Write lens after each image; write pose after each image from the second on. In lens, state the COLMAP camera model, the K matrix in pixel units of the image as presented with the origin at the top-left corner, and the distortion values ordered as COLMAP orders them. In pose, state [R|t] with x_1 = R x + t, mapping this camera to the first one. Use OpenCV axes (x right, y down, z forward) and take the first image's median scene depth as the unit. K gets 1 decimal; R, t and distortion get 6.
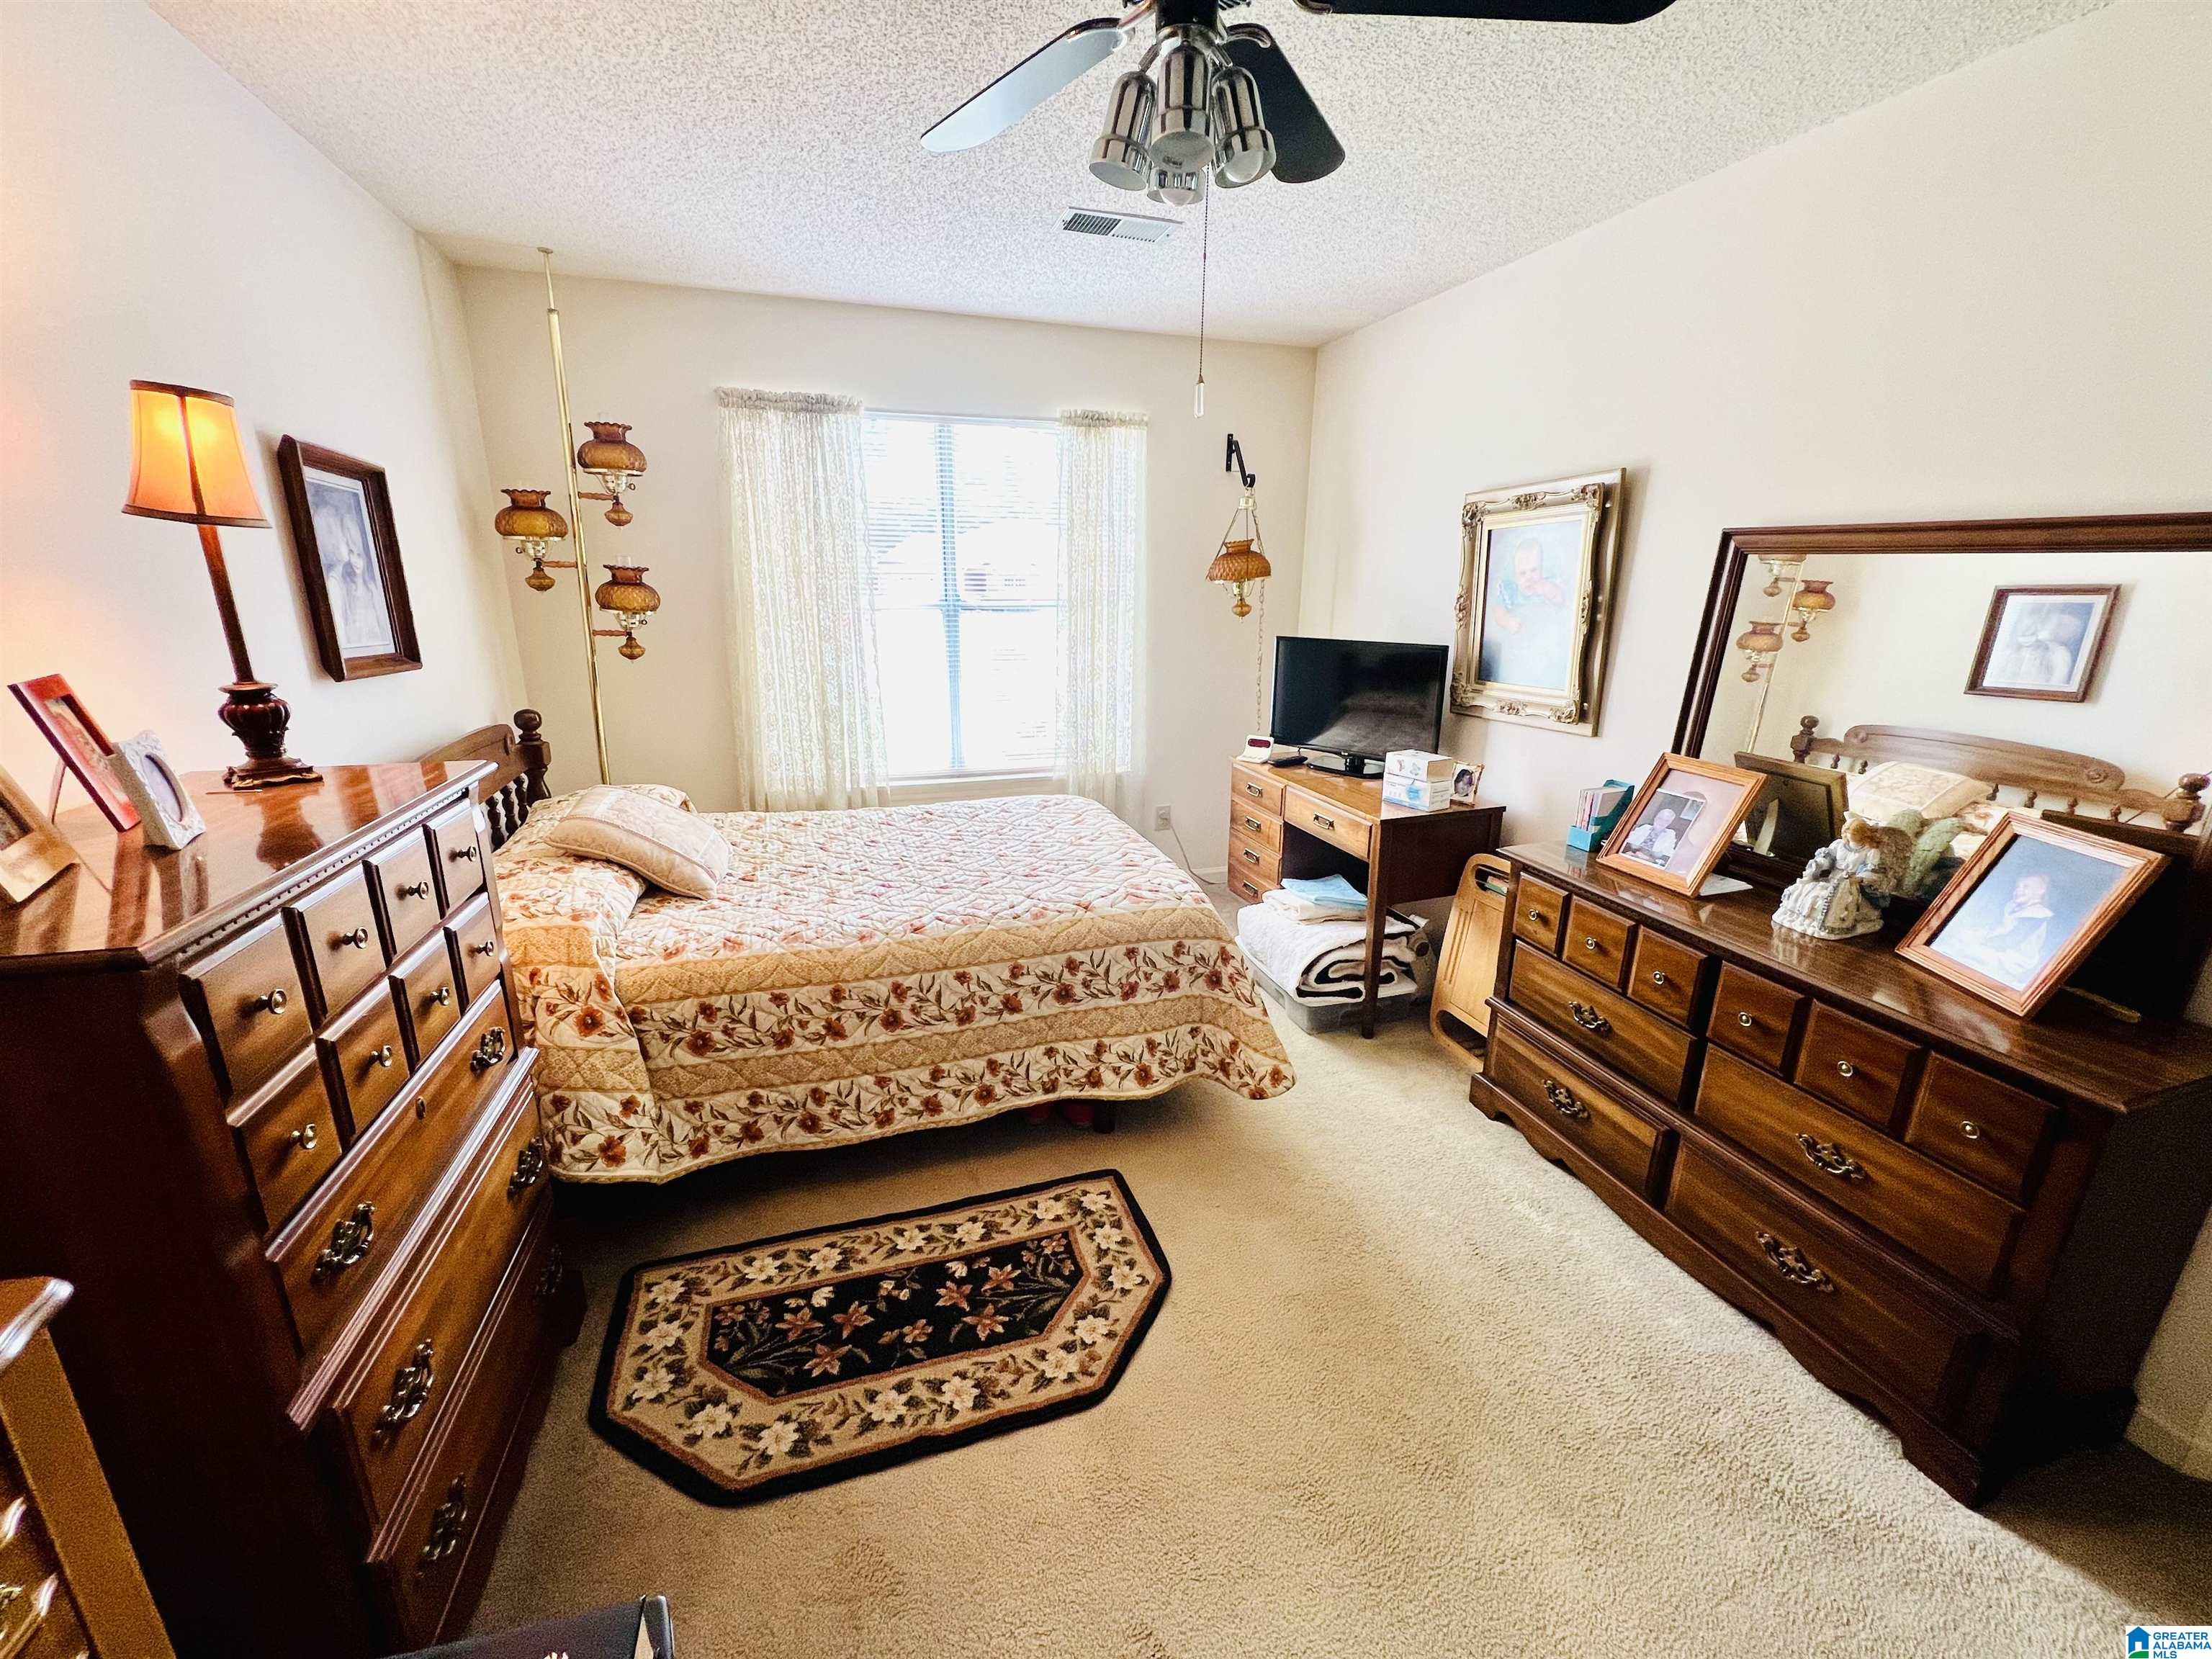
lens RADIAL K [[885.2, 0, 1106.0], [0, 885.2, 829.5], [0, 0, 1]] dist [0.000553, 0.000118]
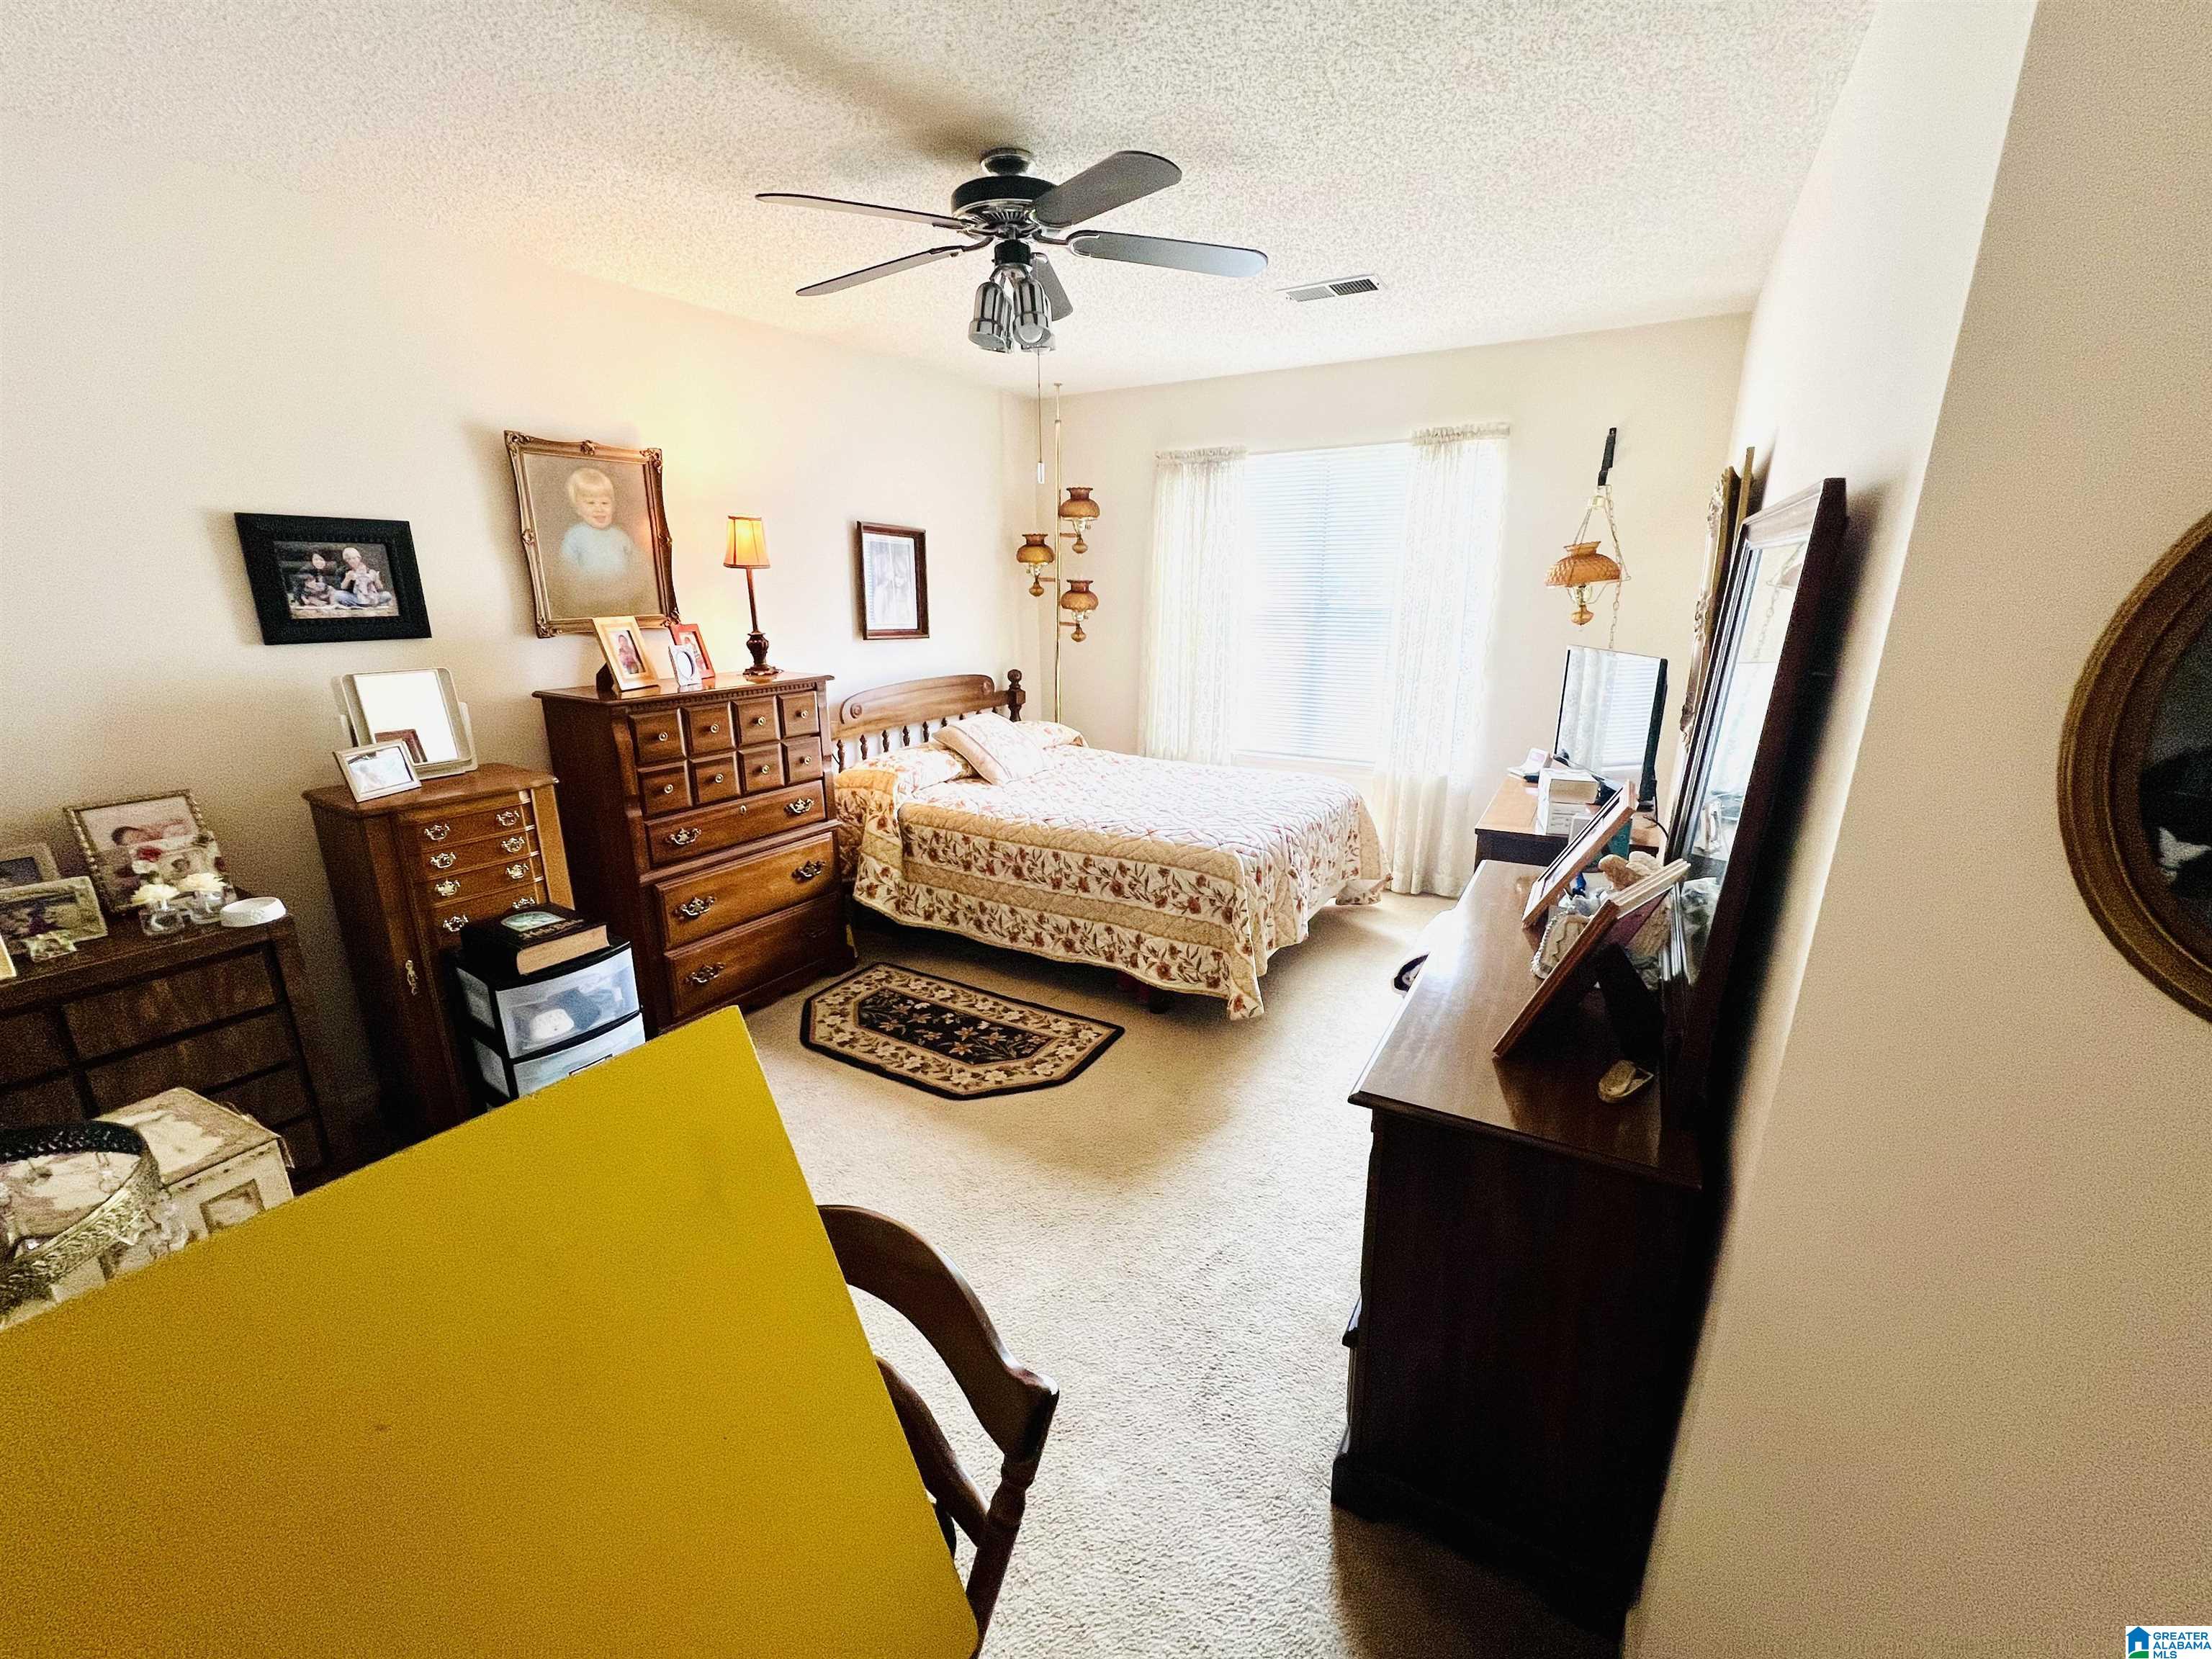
lens RADIAL K [[884.0, 0, 1106.0], [0, 884.0, 829.5], [0, 0, 1]] dist [-0.000195, -0.000035]
pose [[0.670408, 0.188975, -0.717525, 0.955204], [-0.195920, 0.977788, 0.074466, -0.002499], [0.715659, 0.090655, 0.692541, 0.034735]]
